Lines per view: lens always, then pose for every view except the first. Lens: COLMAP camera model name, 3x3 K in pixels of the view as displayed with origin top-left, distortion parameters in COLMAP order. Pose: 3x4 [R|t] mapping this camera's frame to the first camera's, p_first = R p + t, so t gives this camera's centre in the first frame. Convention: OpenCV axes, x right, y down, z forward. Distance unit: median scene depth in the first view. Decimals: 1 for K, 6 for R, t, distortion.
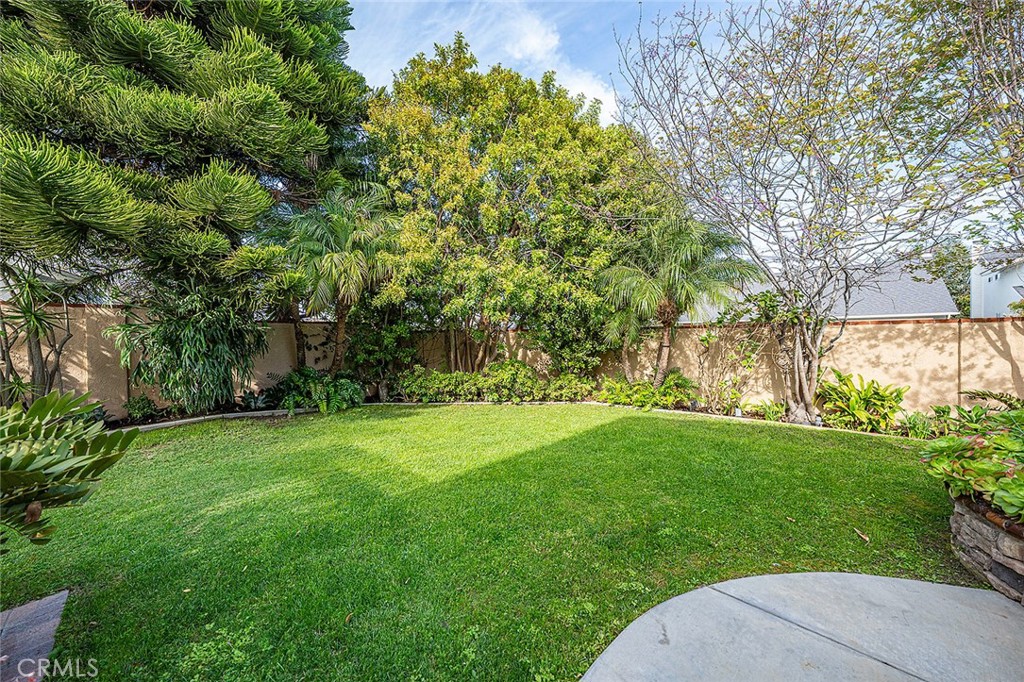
lens RADIAL K [[350.2, 0, 509.8], [0, 350.2, 348.3], [0, 0, 1]] dist [-0.000252, -0.000034]
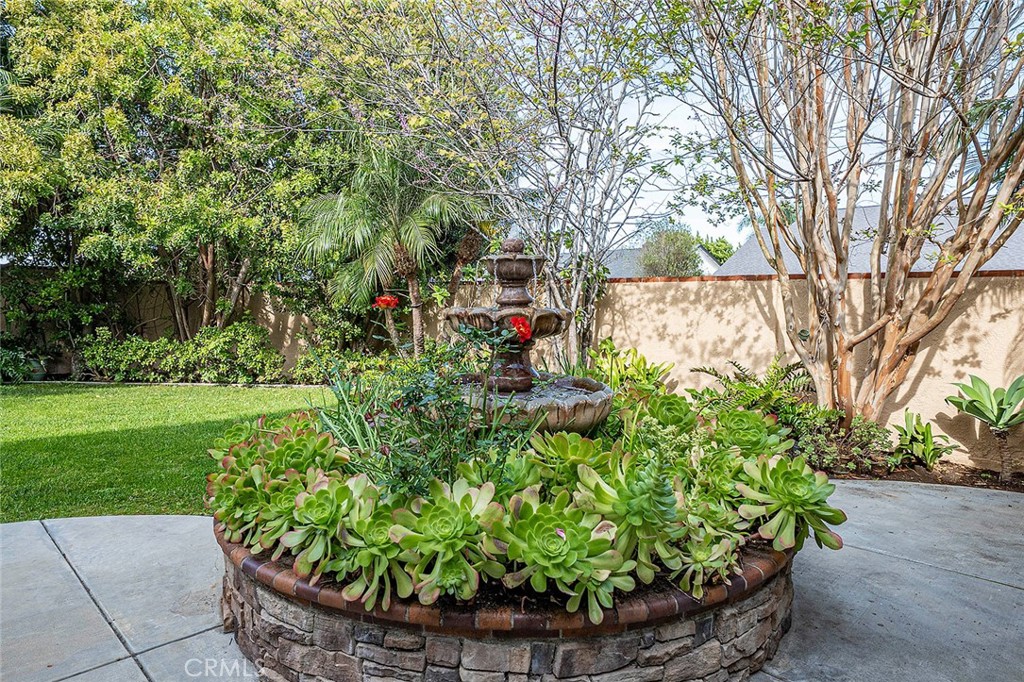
lens RADIAL K [[620.5, 0, 511.9], [0, 620.5, 343.3], [0, 0, 1]] dist [0.006738, 0.001613]
pose [[0.999707, 0.018617, 0.015454, 0.754680], [-0.019315, 0.998740, 0.046313, 0.008856], [-0.014573, -0.046598, 0.998807, -0.347359]]
